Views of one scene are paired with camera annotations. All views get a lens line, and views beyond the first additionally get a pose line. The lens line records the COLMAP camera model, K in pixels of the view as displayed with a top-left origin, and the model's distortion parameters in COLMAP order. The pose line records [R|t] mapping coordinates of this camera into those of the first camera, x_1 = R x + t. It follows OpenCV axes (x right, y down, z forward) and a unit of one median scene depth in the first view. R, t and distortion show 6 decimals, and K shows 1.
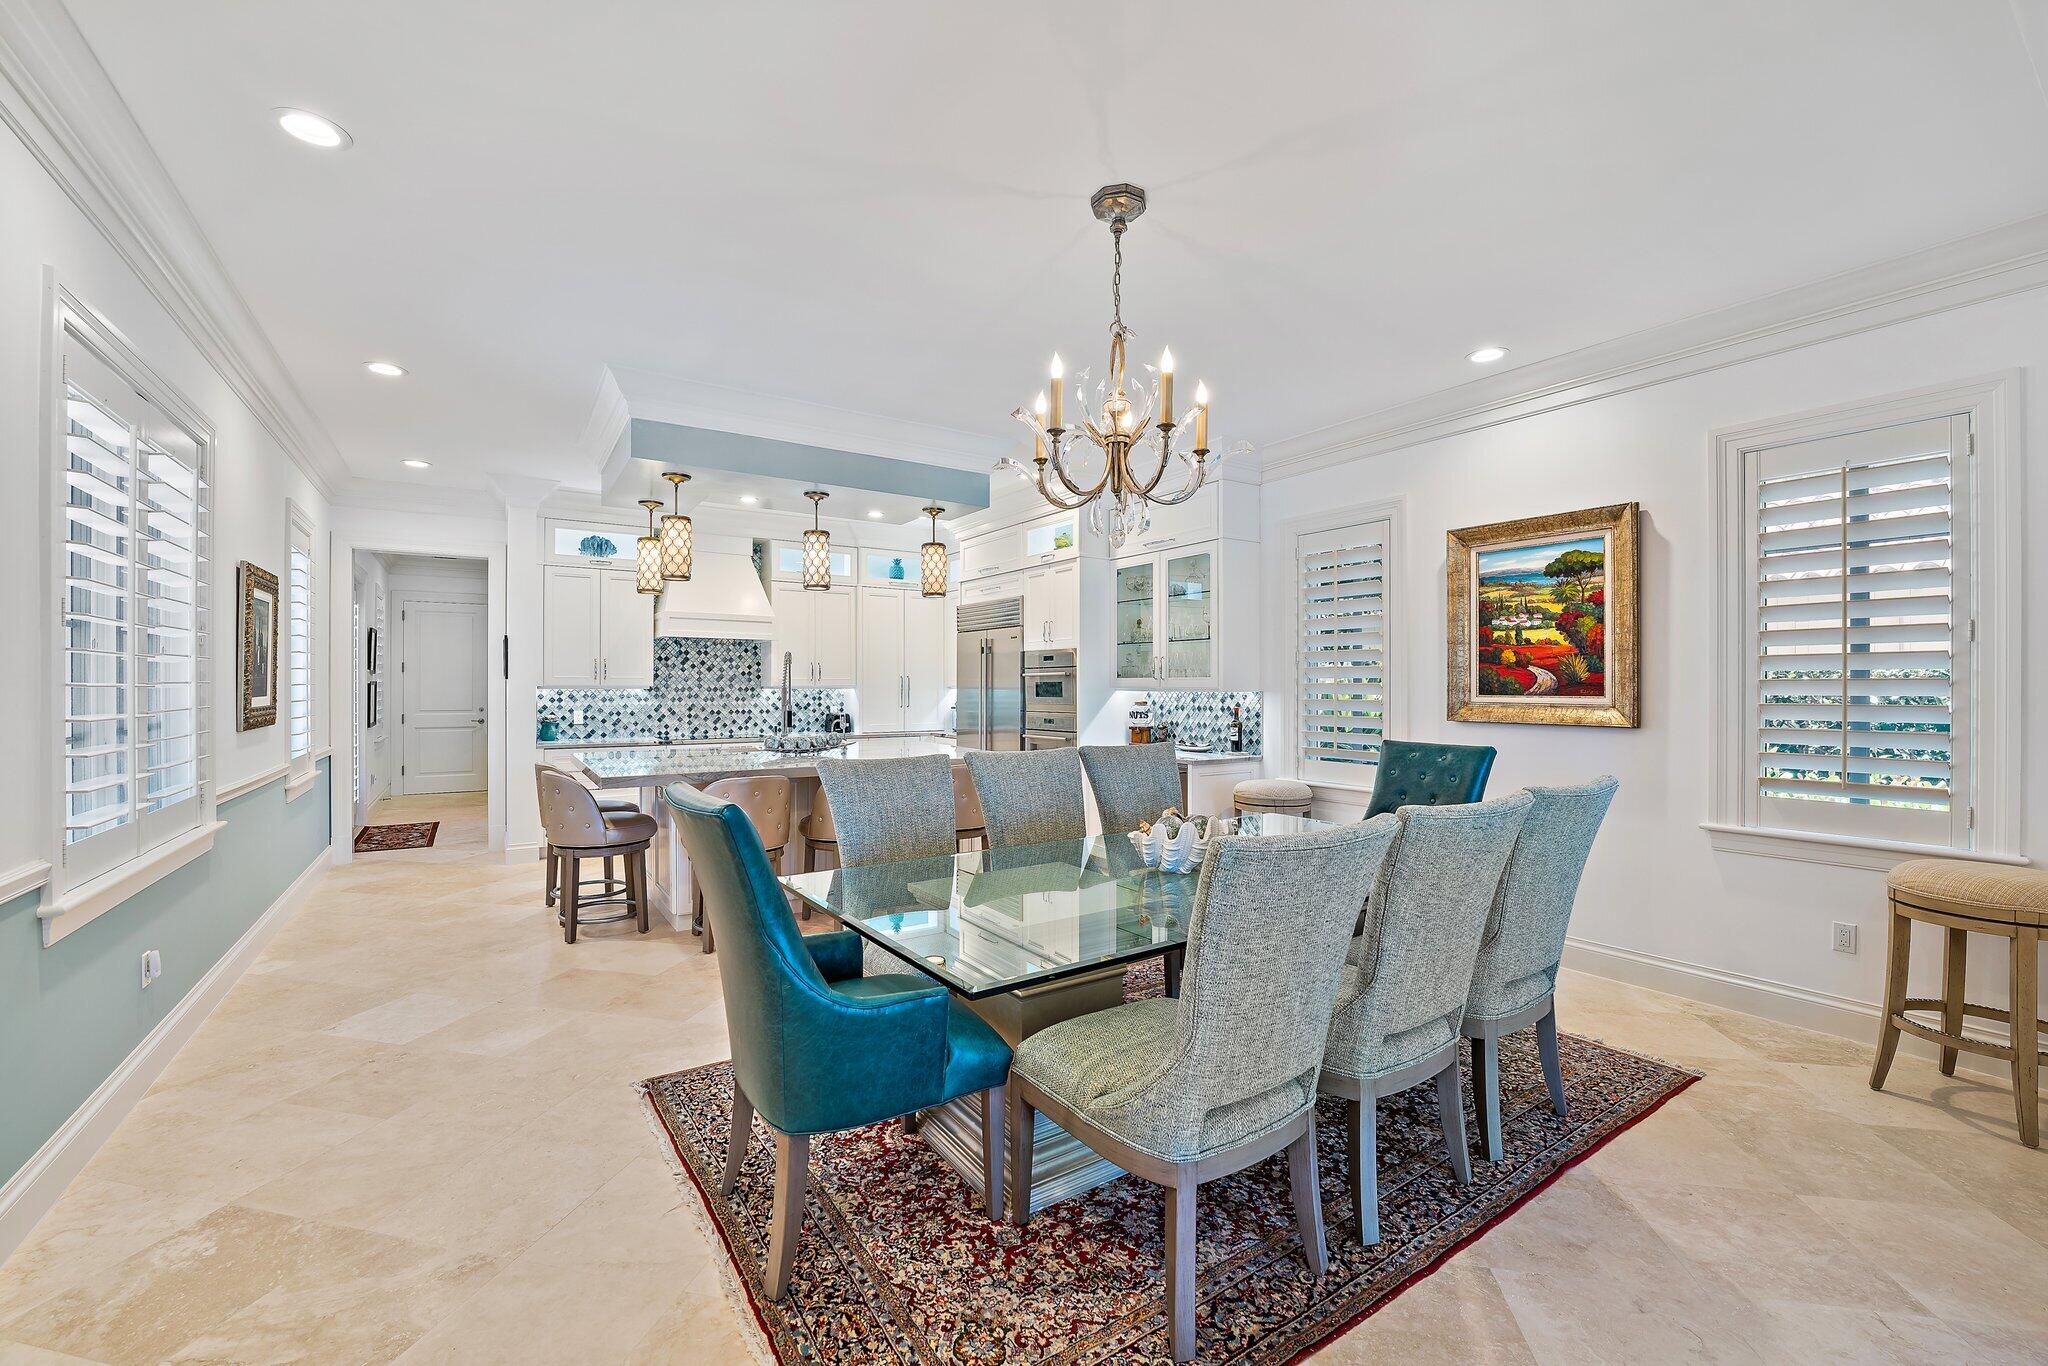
lens RADIAL K [[848.0, 0, 1020.3], [0, 848.0, 682.0], [0, 0, 1]] dist [-0.001091, 0.000187]
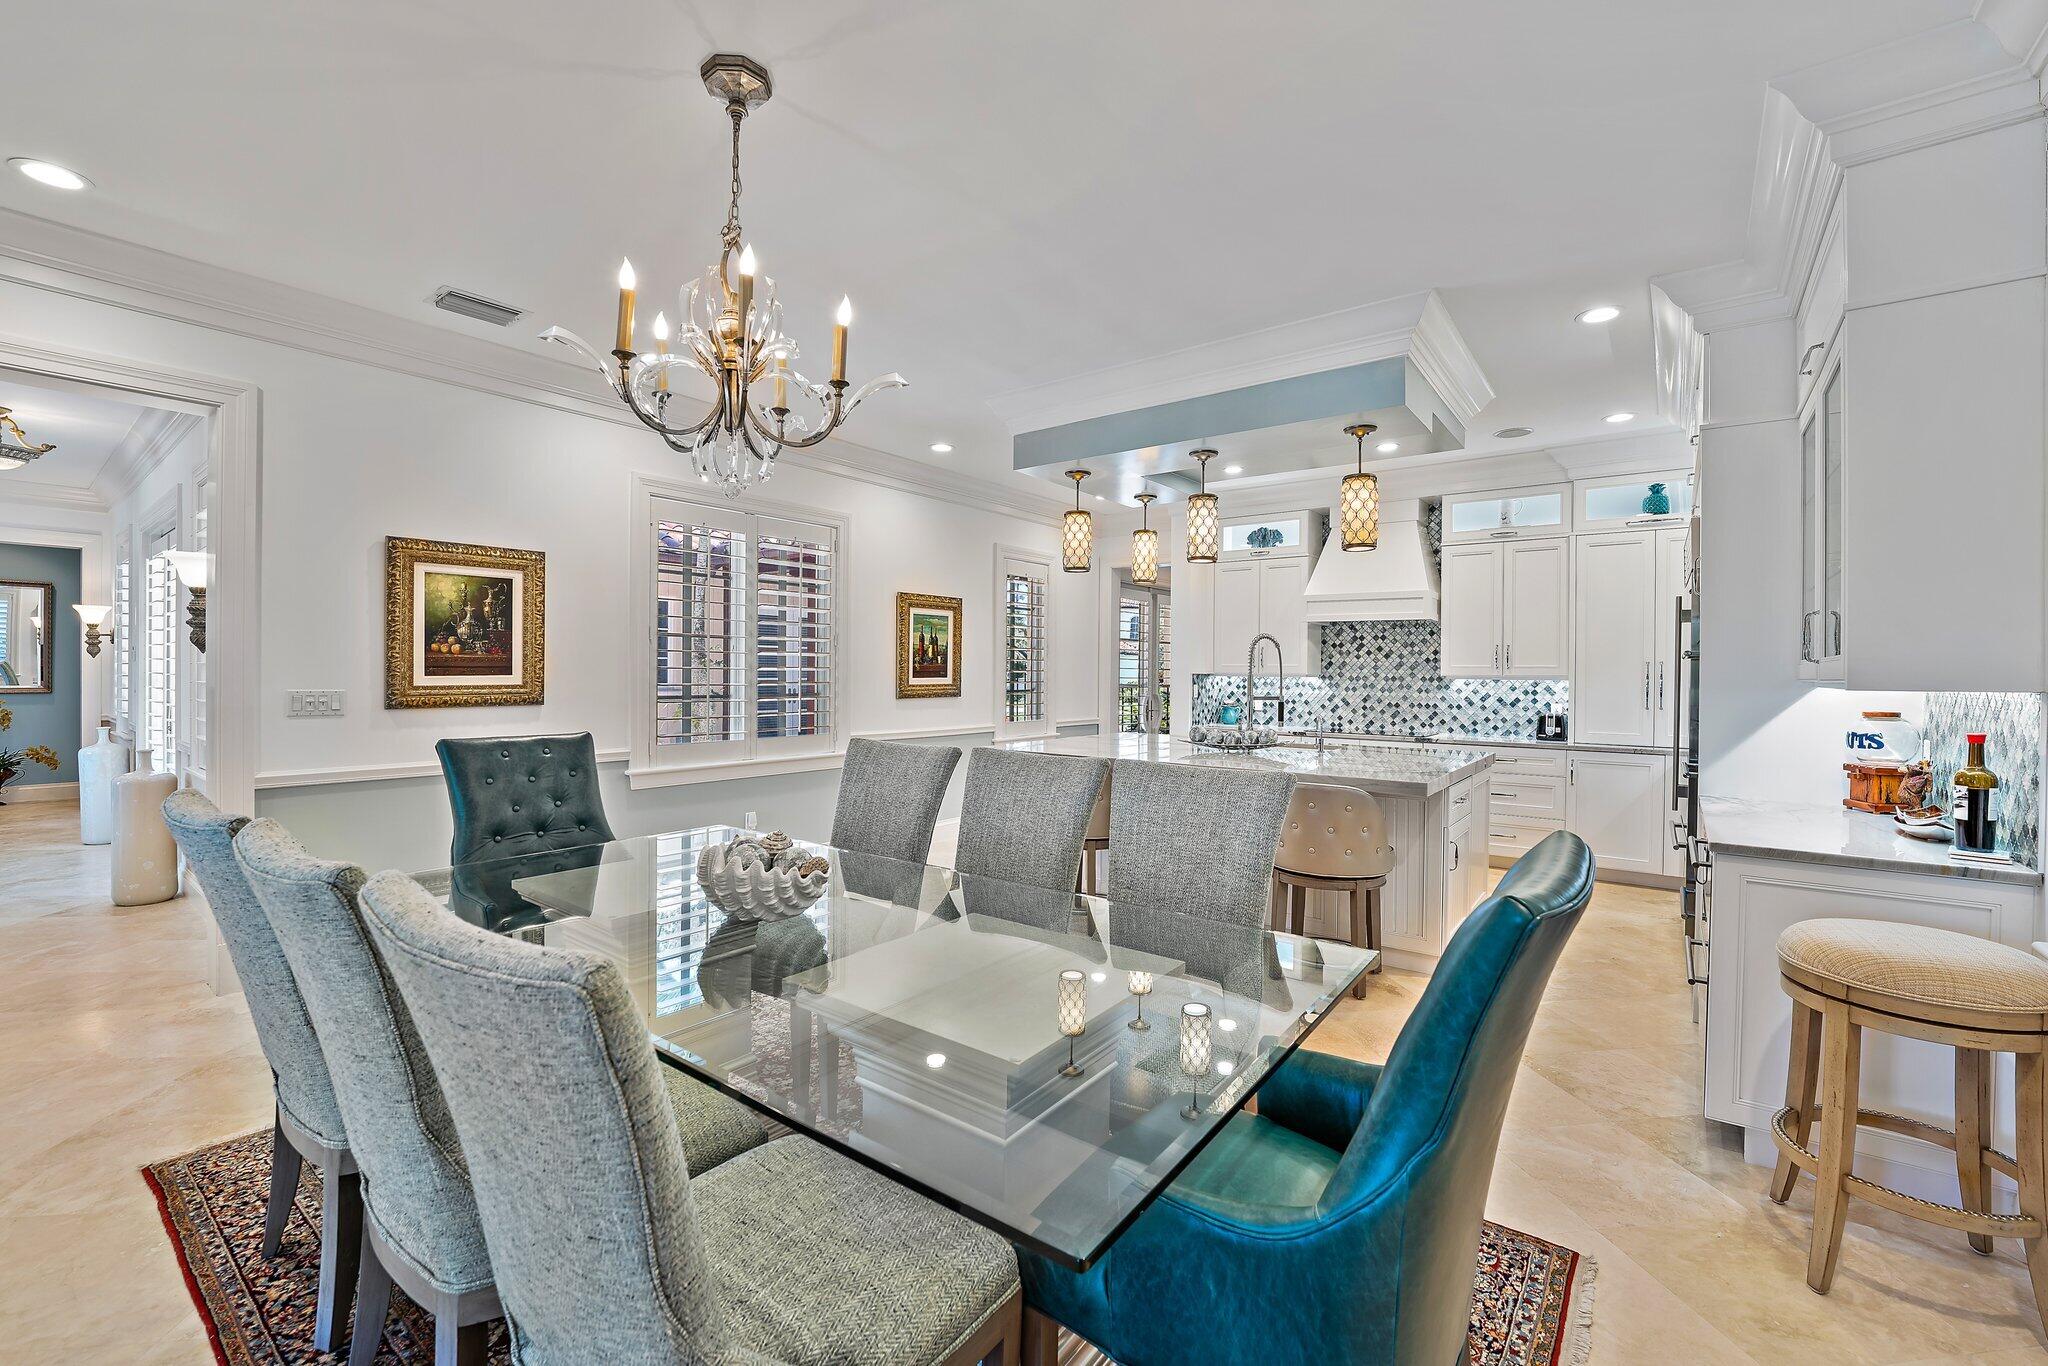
lens RADIAL K [[848.0, 0, 1006.6], [0, 848.0, 678.0], [0, 0, 1]] dist [-0.001091, 0.000187]
pose [[0.328667, 0.008440, -0.944408, 0.343288], [-0.004594, 0.999963, 0.007338, 0.003293], [0.944435, 0.001927, 0.328693, 0.342278]]
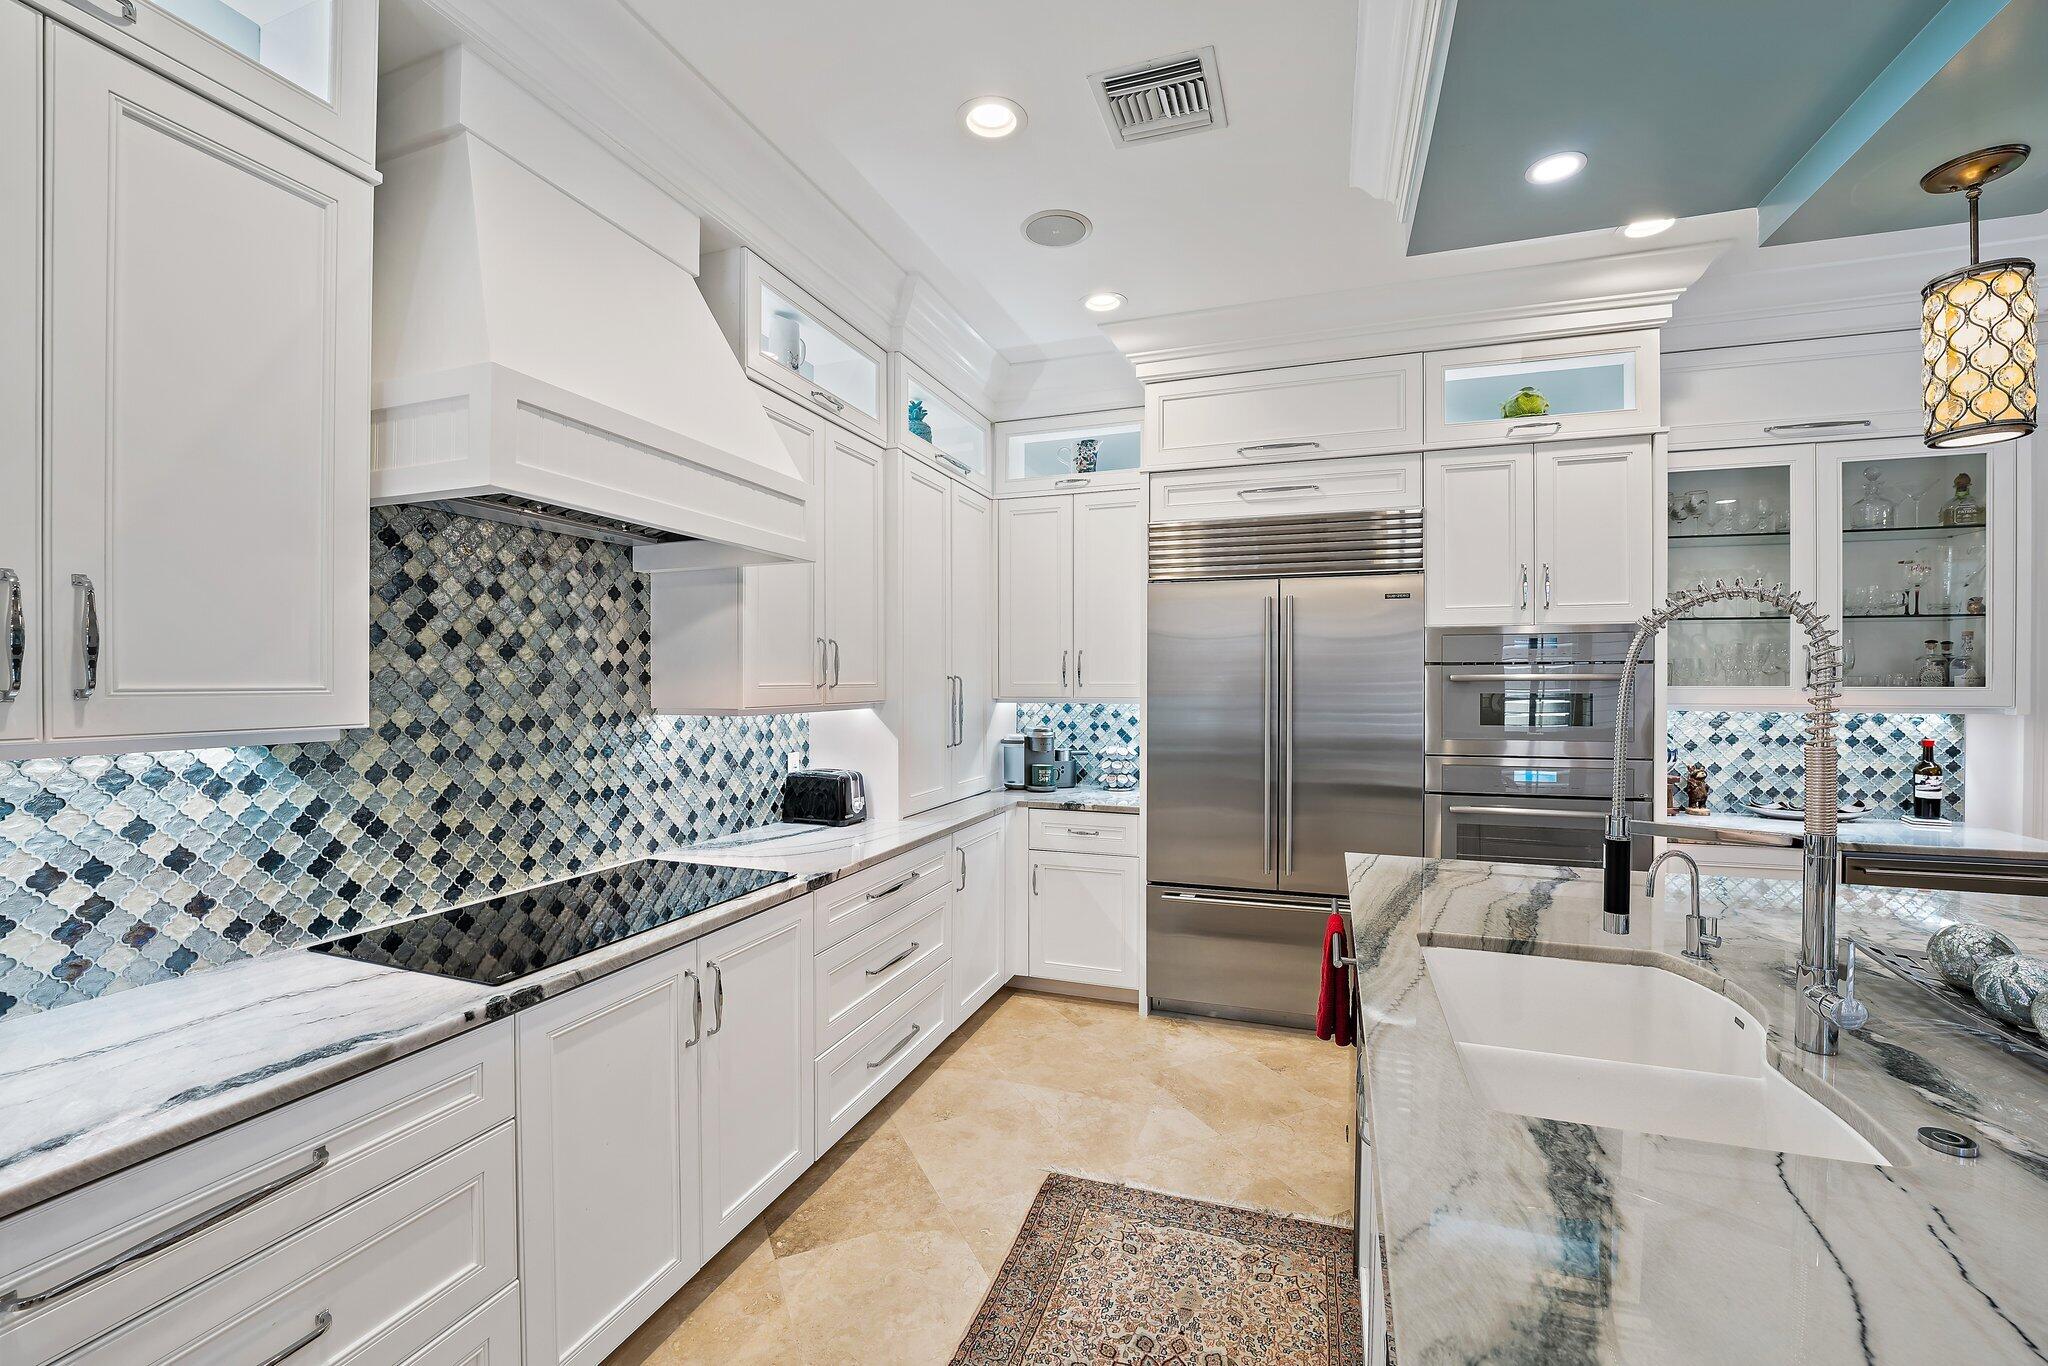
lens RADIAL K [[848.0, 0, 1021.8], [0, 848.0, 684.2], [0, 0, 1]] dist [-0.001091, 0.000187]
pose [[0.789215, -0.004744, 0.614099, -0.411511], [-0.002028, 0.999945, 0.010331, -0.007830], [-0.614114, -0.009399, 0.789161, 0.694368]]
